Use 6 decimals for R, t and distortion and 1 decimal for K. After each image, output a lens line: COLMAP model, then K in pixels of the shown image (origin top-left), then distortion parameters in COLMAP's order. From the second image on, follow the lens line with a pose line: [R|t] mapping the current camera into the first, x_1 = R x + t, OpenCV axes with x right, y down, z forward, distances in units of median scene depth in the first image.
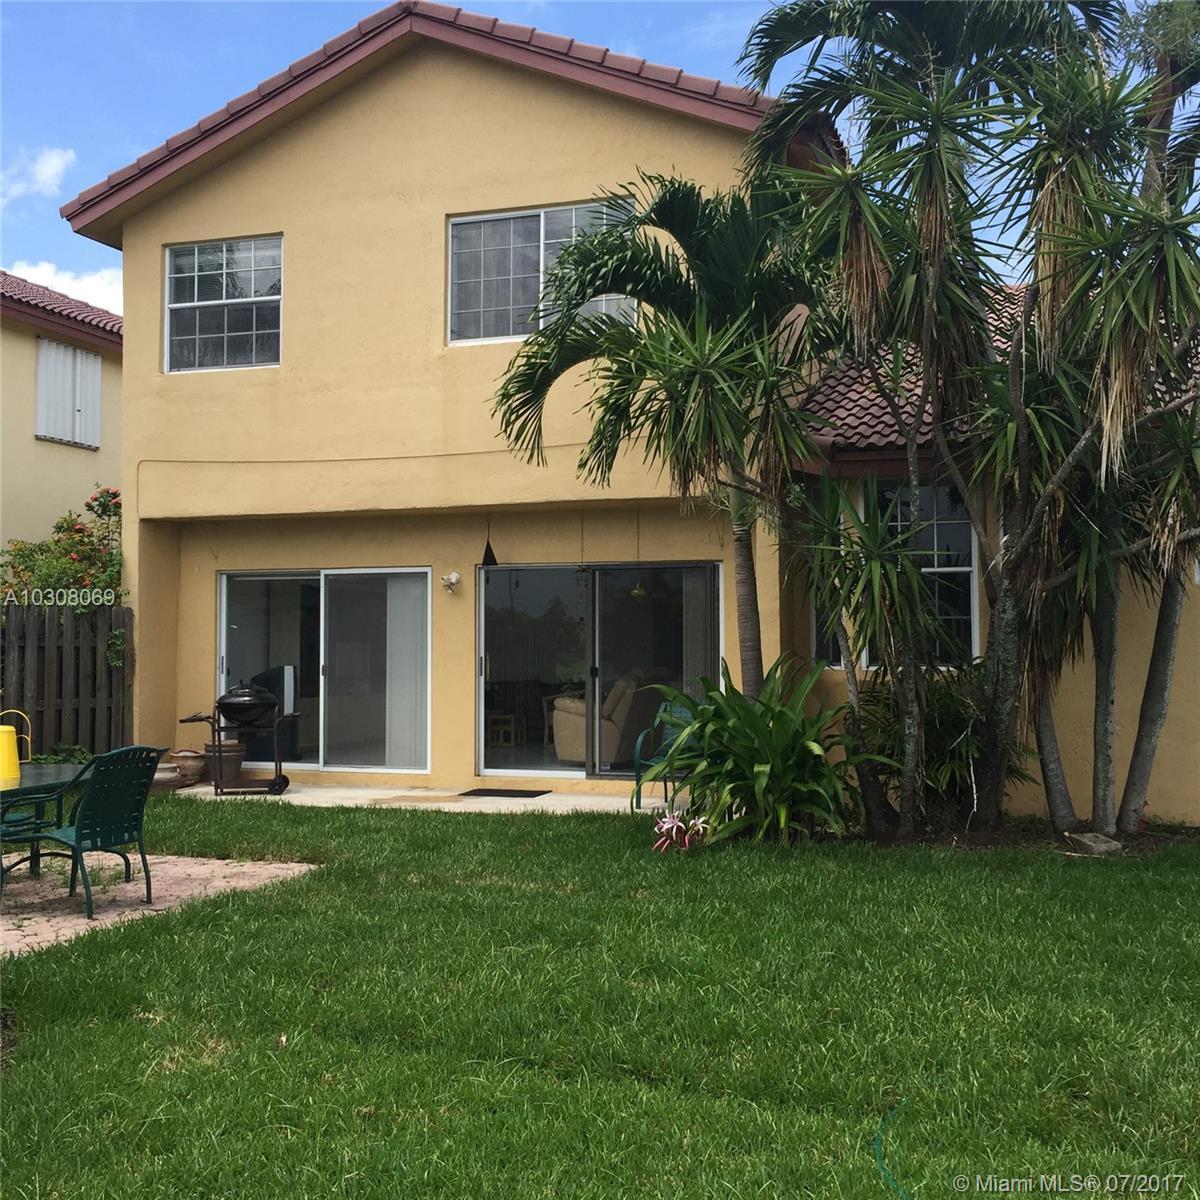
lens RADIAL K [[1395.5, 0, 642.1], [0, 1395.5, 594.6], [0, 0, 1]] dist [-0.002393, 0.265864]
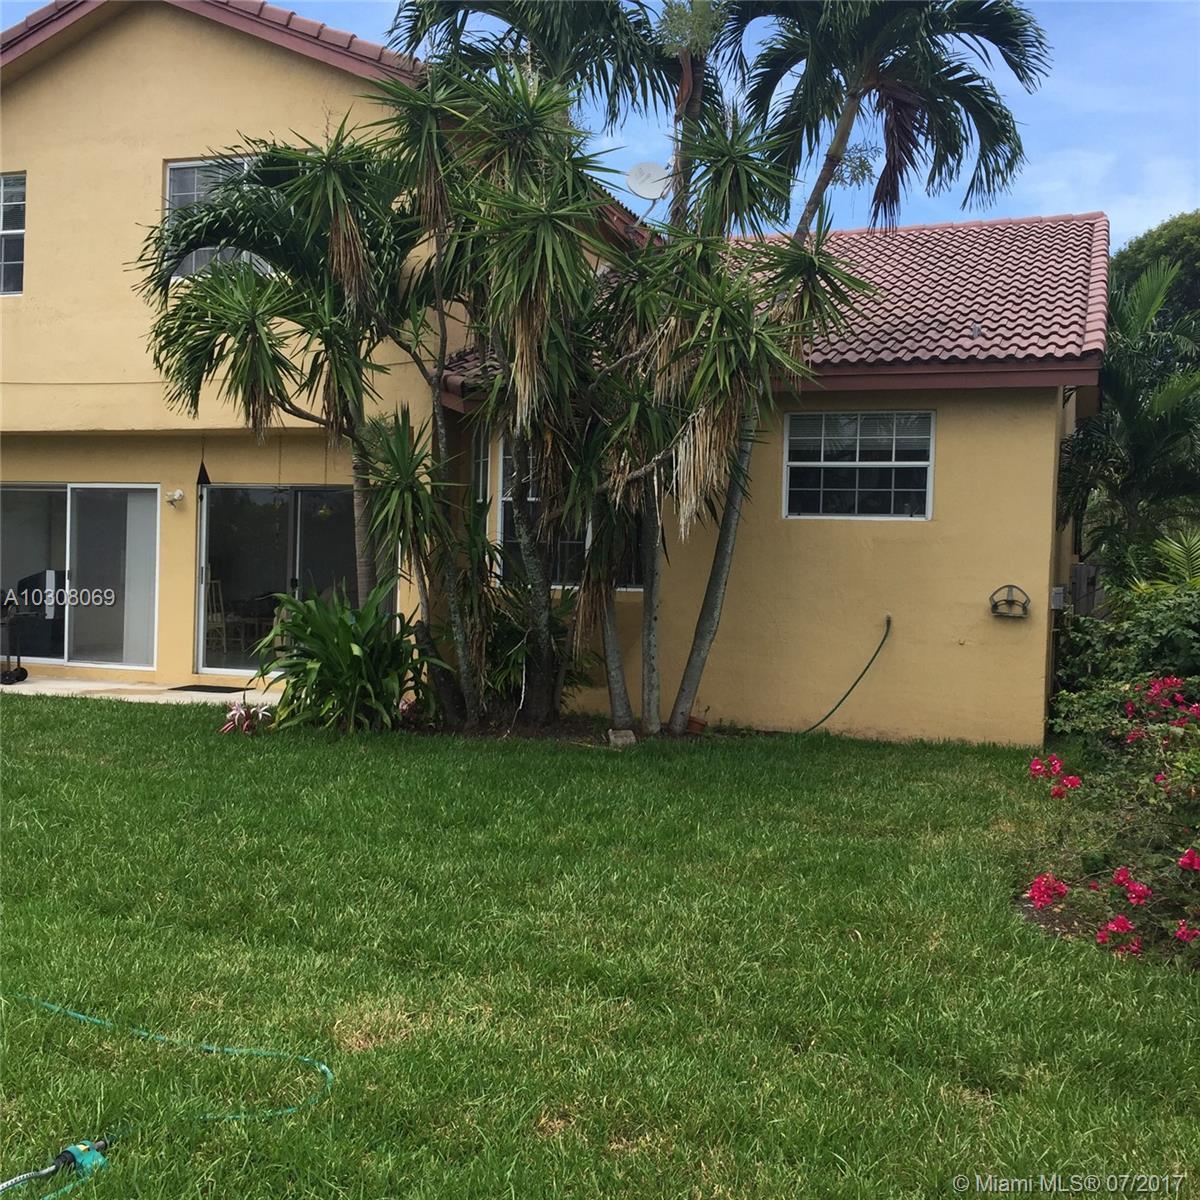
lens RADIAL K [[1366.5, 0, 600.0], [0, 1366.5, 600.0], [0, 0, 1]] dist [0.047636, -0.042507]
pose [[0.999572, 0.028831, -0.005047, 0.214302], [-0.028475, 0.997773, 0.060323, -0.003841], [0.006775, -0.060154, 0.998166, -0.089384]]
